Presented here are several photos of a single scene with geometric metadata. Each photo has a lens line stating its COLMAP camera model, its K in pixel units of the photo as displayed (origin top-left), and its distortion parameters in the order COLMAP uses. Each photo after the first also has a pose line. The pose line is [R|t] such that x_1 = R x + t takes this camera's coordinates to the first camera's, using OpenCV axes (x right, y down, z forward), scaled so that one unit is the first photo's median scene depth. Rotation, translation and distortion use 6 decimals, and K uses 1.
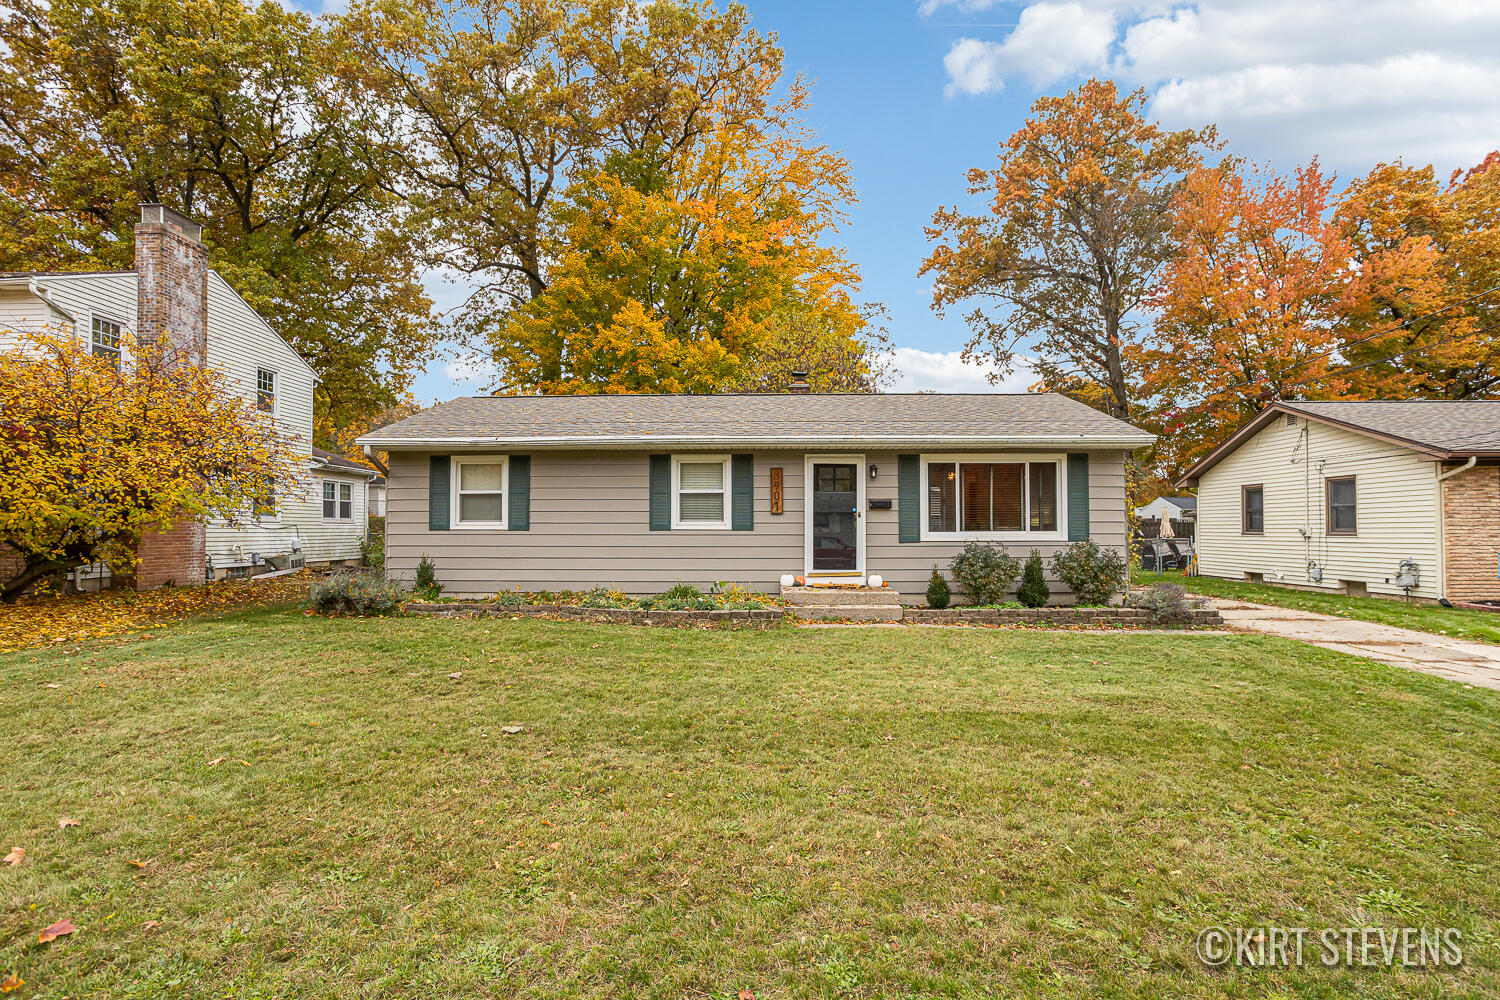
lens RADIAL K [[807.0, 0, 750.0], [0, 807.0, 500.0], [0, 0, 1]] dist [-0.055420, 0.033572]
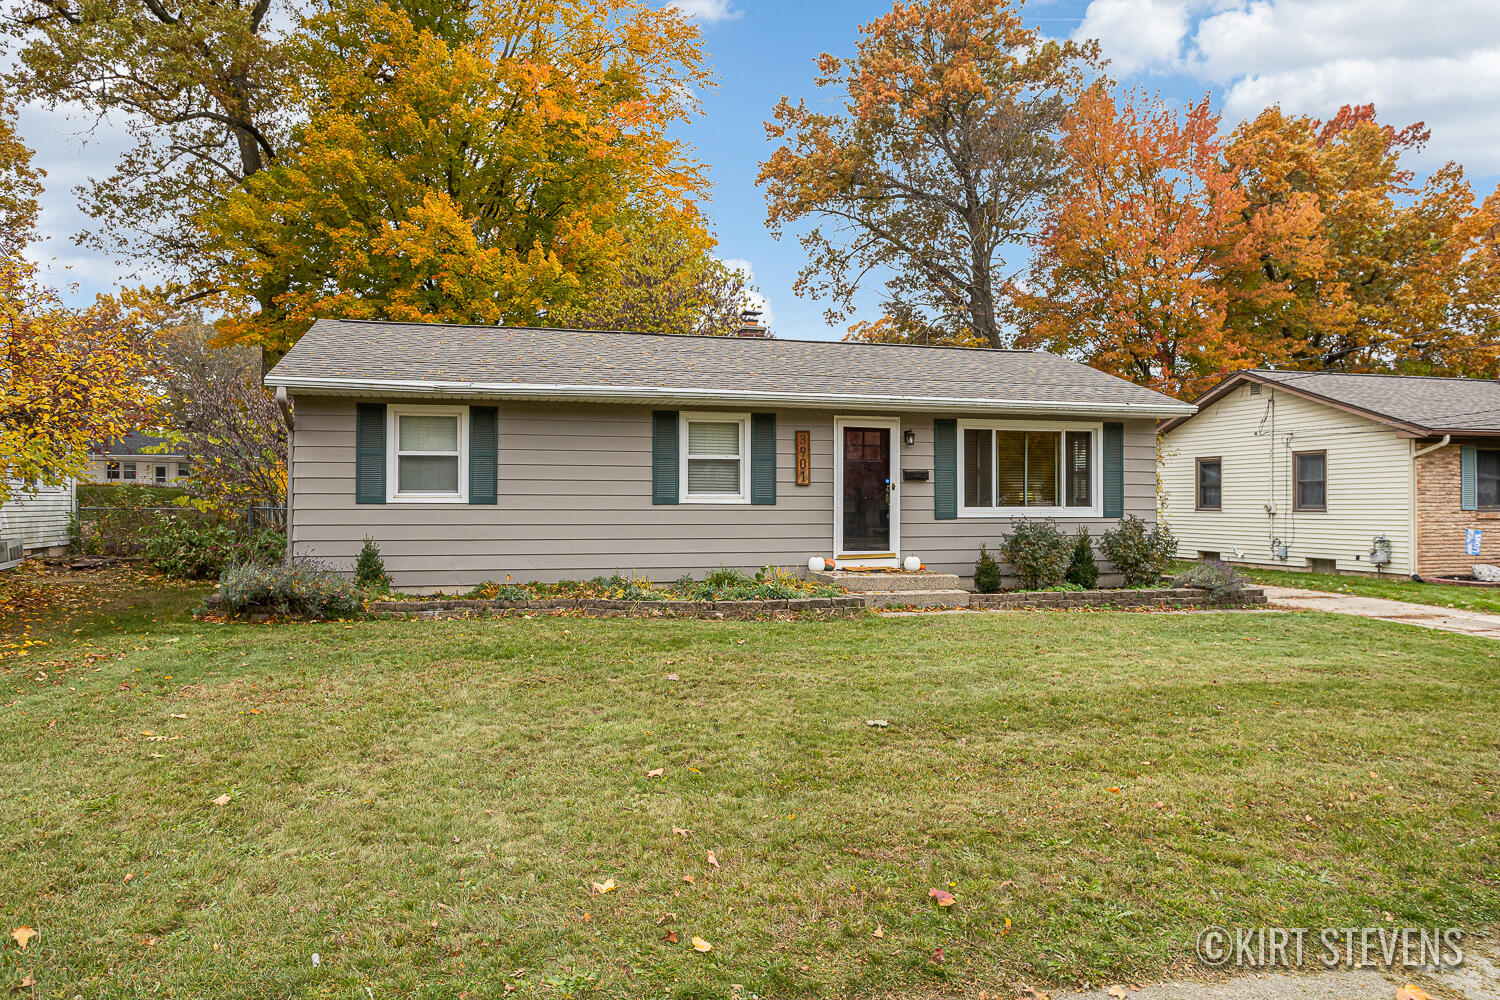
lens RADIAL K [[1077.4, 0, 750.4], [0, 1077.4, 477.0], [0, 0, 1]] dist [-0.010664, -0.000270]
pose [[0.954597, 0.010152, 0.297727, -0.348848], [-0.014100, 0.999839, 0.011116, -0.003269], [-0.297566, -0.014809, 0.954586, -0.058532]]
